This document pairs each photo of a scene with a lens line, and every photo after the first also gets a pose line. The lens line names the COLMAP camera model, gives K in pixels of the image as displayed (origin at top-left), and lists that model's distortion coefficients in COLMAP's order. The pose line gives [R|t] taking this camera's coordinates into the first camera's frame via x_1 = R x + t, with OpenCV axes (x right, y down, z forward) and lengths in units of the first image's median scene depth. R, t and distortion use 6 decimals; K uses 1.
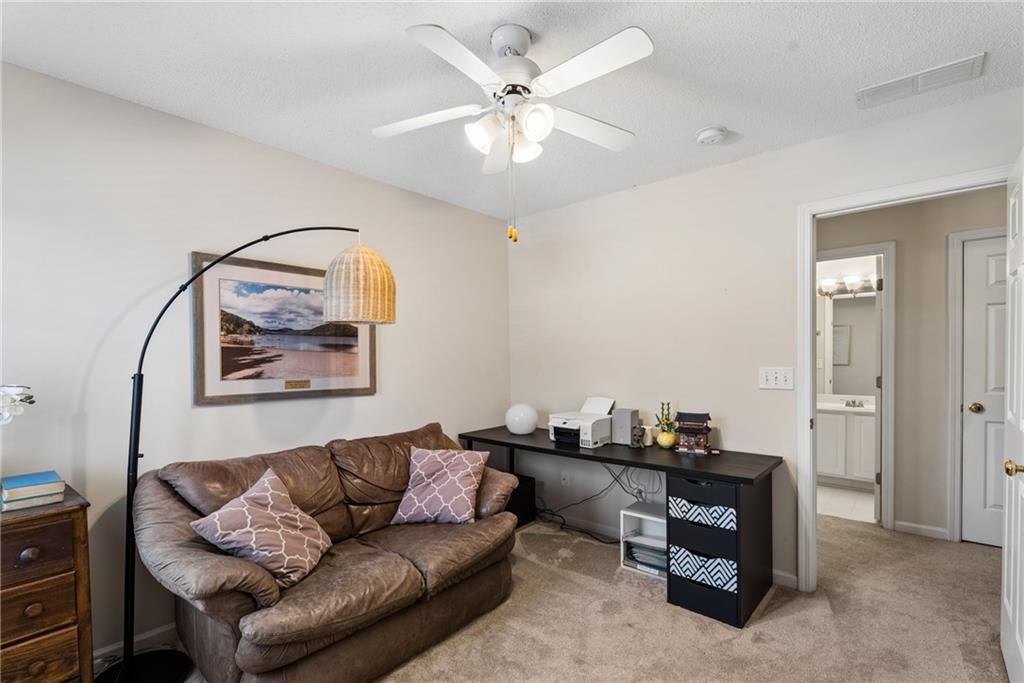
lens RADIAL K [[457.2, 0, 512.2], [0, 457.2, 356.2], [0, 0, 1]] dist [0.002591, -0.002792]
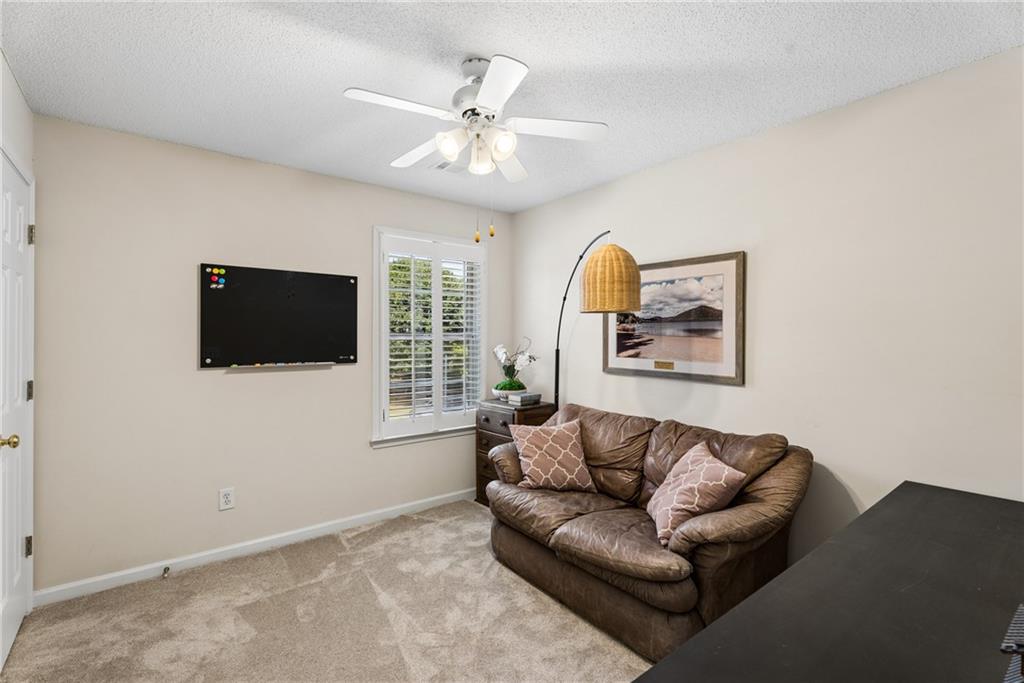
lens RADIAL K [[457.2, 0, 510.7], [0, 457.2, 339.1], [0, 0, 1]] dist [0.002591, -0.002792]
pose [[-0.181024, 0.006629, -0.983456, 0.737990], [-0.008189, 0.999932, 0.008247, -0.010364], [0.983445, 0.009546, -0.180957, 0.850883]]
